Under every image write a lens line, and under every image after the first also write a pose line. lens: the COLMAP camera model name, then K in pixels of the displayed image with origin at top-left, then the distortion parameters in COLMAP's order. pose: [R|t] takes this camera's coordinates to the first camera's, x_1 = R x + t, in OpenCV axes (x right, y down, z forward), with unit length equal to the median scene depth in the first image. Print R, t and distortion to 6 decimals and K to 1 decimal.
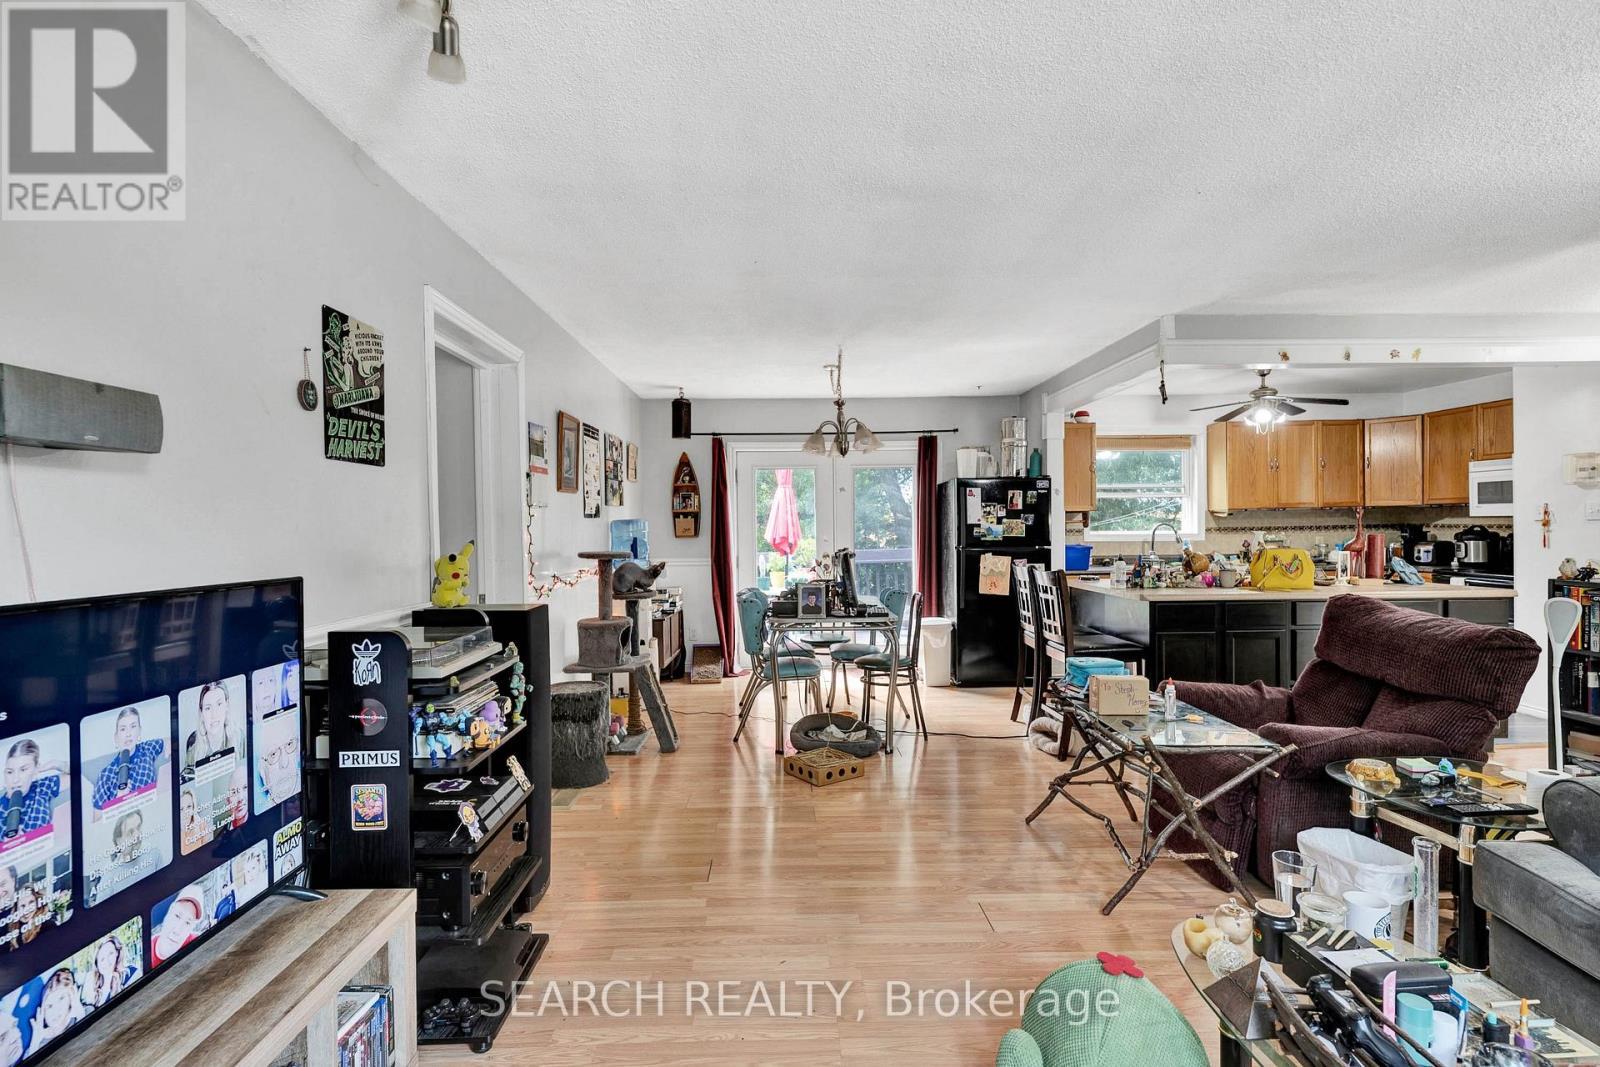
lens RADIAL K [[785.6, 0, 791.9], [0, 785.6, 533.5], [0, 0, 1]] dist [0.000889, -0.000636]
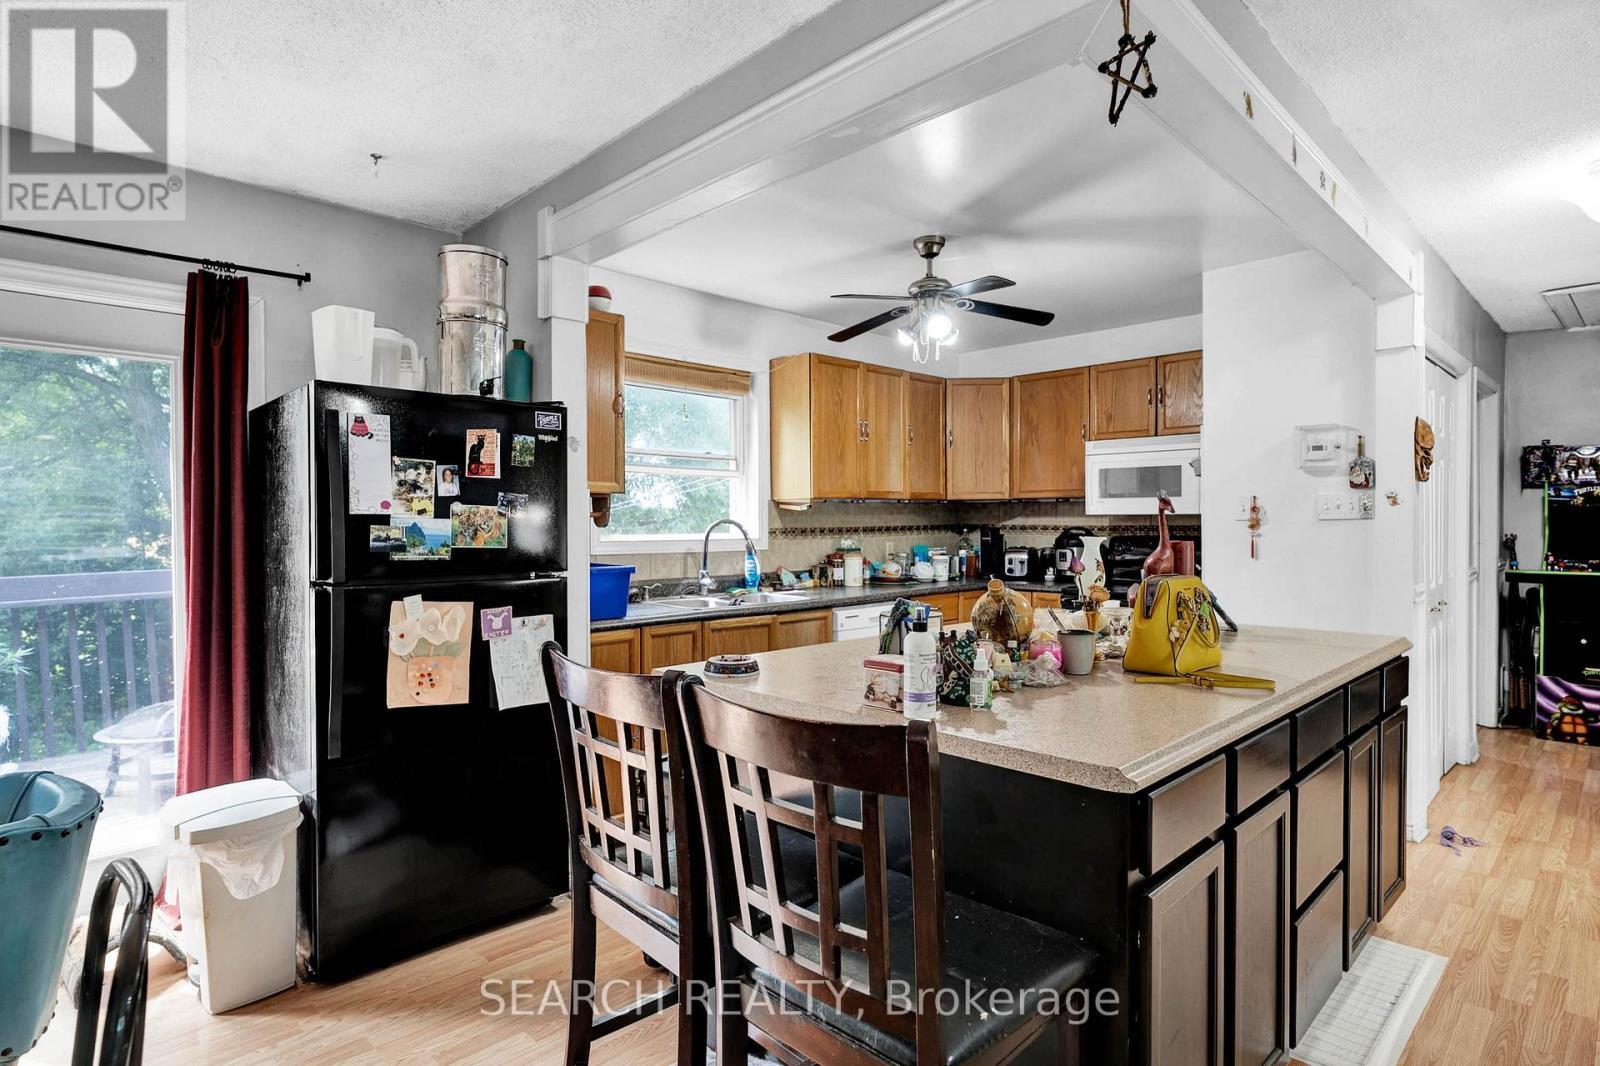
lens RADIAL K [[845.8, 0, 795.5], [0, 845.8, 537.1], [0, 0, 1]] dist [-0.010135, 0.004908]
pose [[0.726911, -0.002622, 0.686727, 0.106636], [0.001097, 0.999996, 0.002657, -0.002922], [-0.686731, -0.001178, 0.726911, 0.573380]]
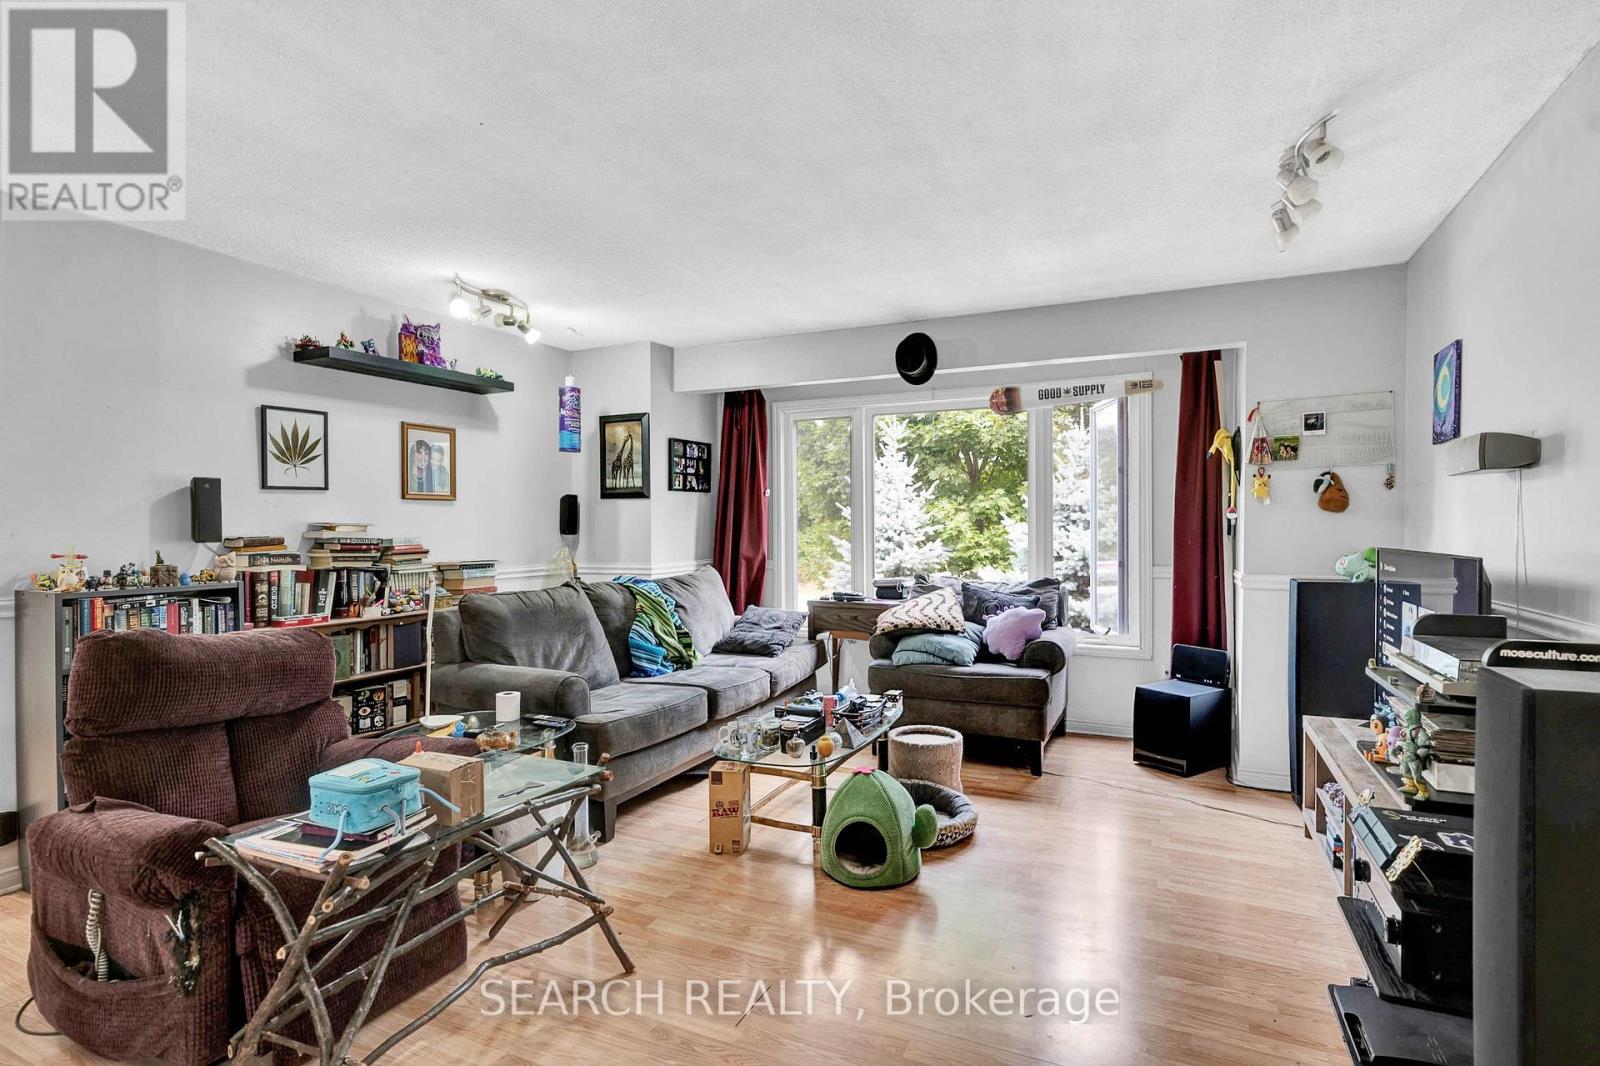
lens RADIAL K [[785.6, 0, 792.6], [0, 785.6, 539.4], [0, 0, 1]] dist [0.000889, -0.000636]
pose [[-0.893371, 0.003325, 0.449308, -0.062487], [0.013593, 0.999715, 0.019628, -0.002881], [-0.449115, 0.023643, -0.893161, 0.681240]]
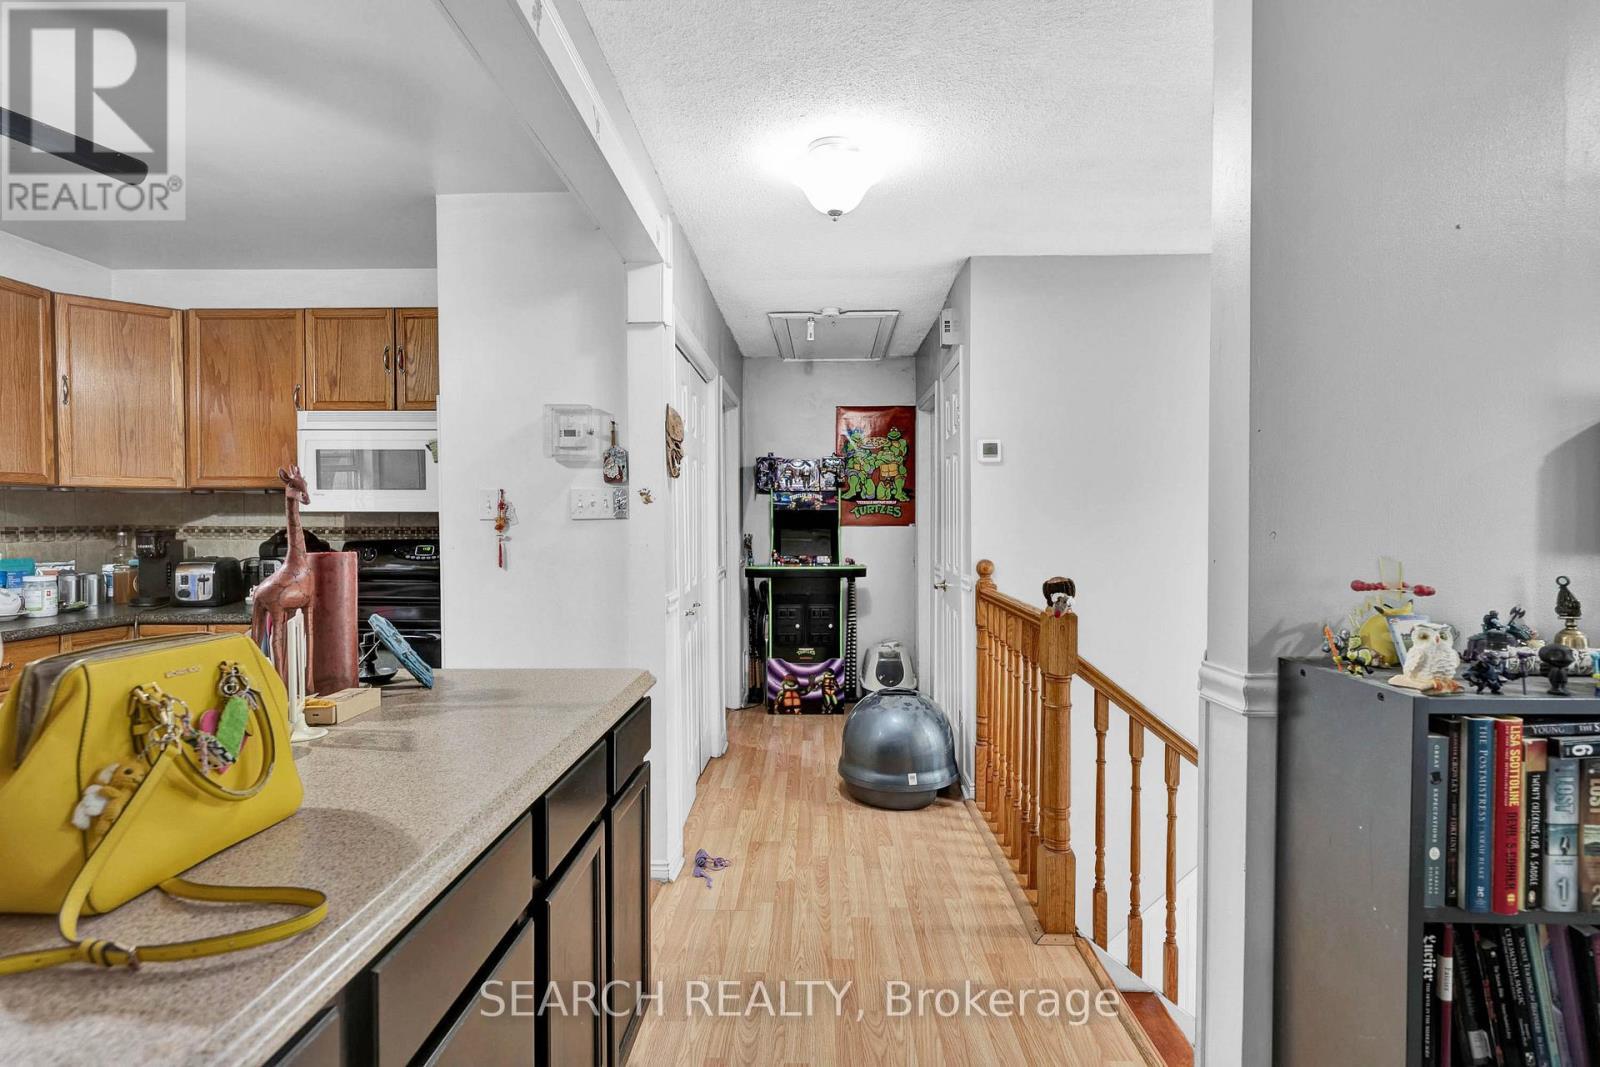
lens RADIAL K [[785.6, 0, 806.6], [0, 785.6, 539.0], [0, 0, 1]] dist [0.000889, -0.000636]
pose [[0.033806, -0.008711, 0.999390, 0.315483], [0.009033, 0.999924, 0.008410, -0.004244], [-0.999388, 0.008744, 0.033882, 0.597879]]
